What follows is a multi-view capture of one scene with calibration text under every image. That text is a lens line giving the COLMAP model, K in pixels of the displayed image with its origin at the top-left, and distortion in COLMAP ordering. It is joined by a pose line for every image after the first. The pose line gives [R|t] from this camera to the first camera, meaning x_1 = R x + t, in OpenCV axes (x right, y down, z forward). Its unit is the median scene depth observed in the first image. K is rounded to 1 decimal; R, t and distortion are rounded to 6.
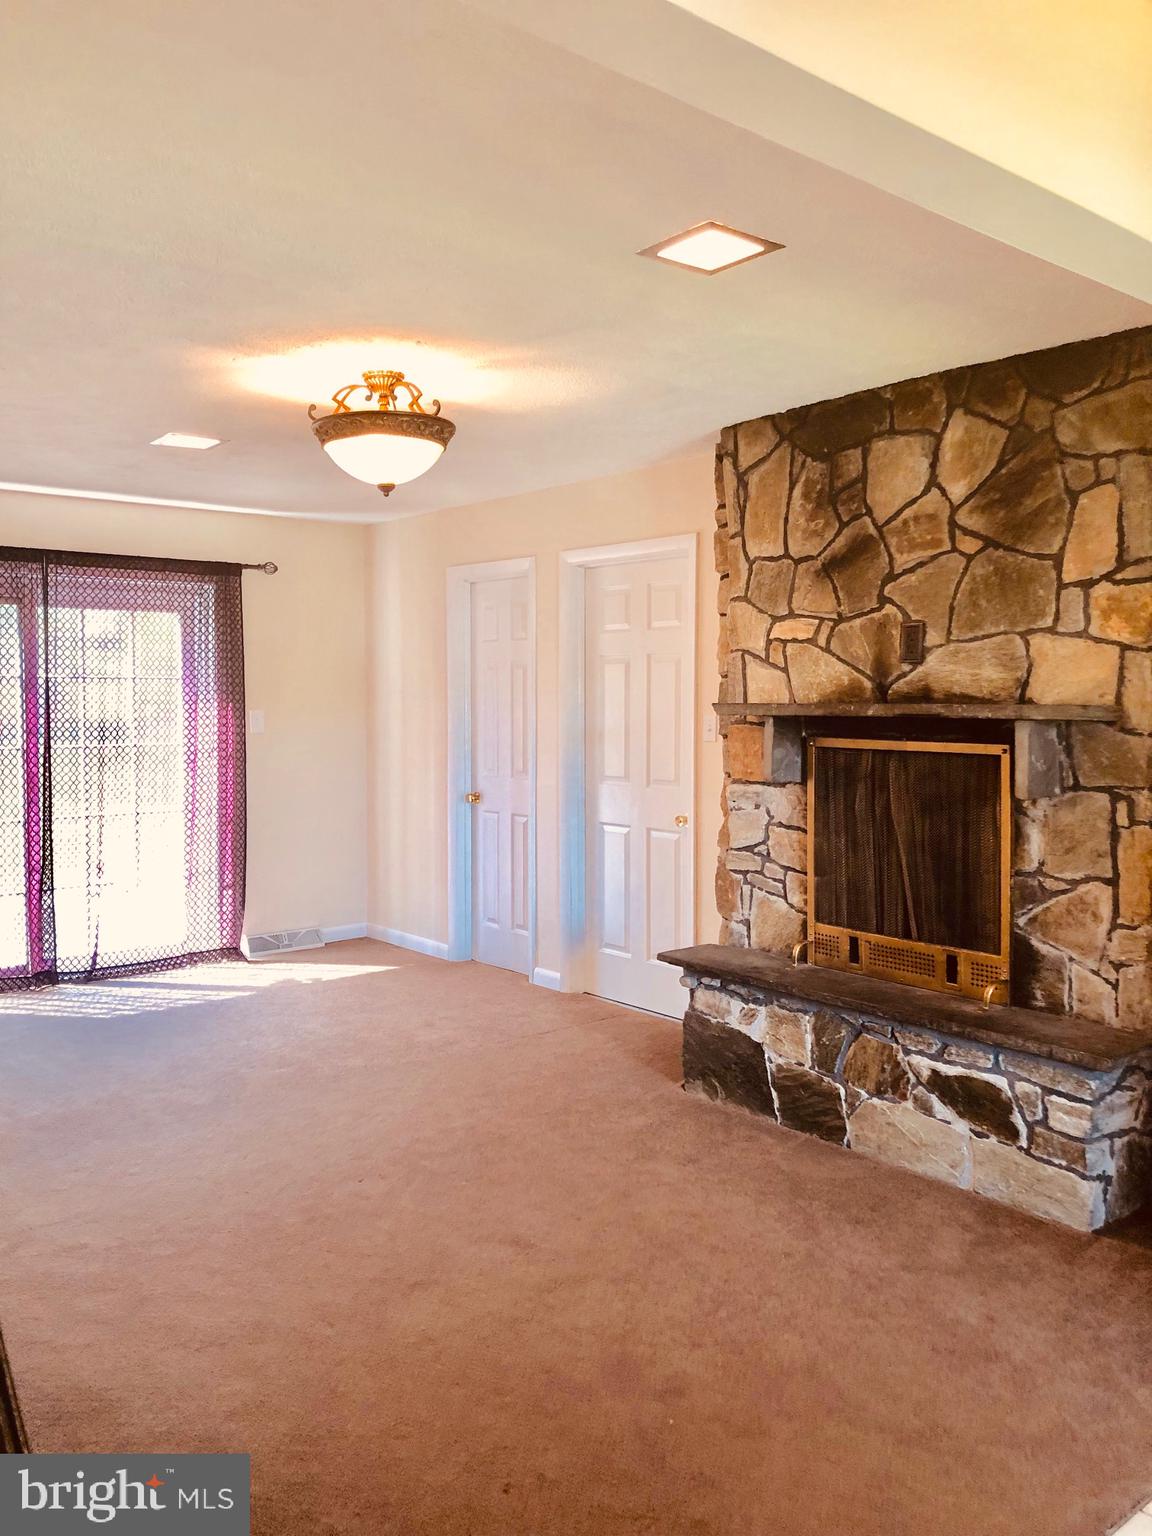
lens RADIAL K [[1252.0, 0, 578.1], [0, 1252.0, 768.7], [0, 0, 1]] dist [-0.008666, 0.021526]
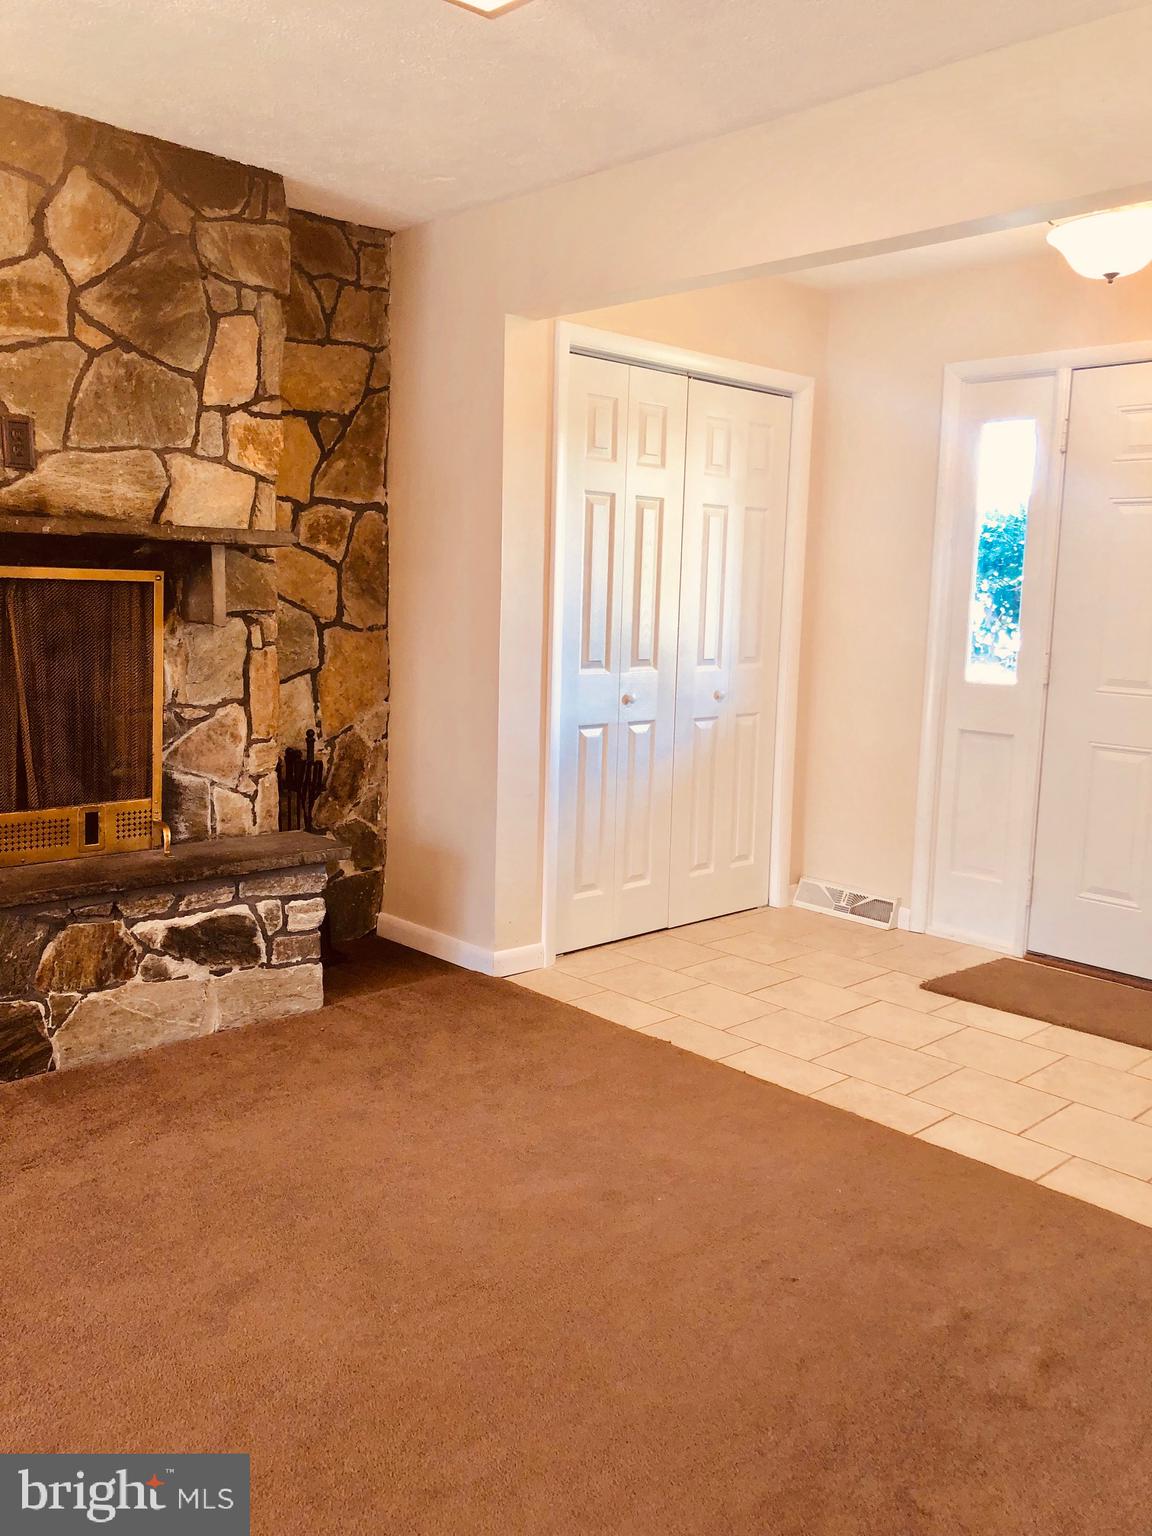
lens RADIAL K [[1252.0, 0, 577.9], [0, 1252.0, 764.5], [0, 0, 1]] dist [-0.008666, 0.021526]
pose [[-0.060867, -0.143876, 0.987722, -0.629383], [0.027971, 0.988922, 0.145775, -0.003683], [-0.997754, 0.036500, -0.056169, 0.755161]]
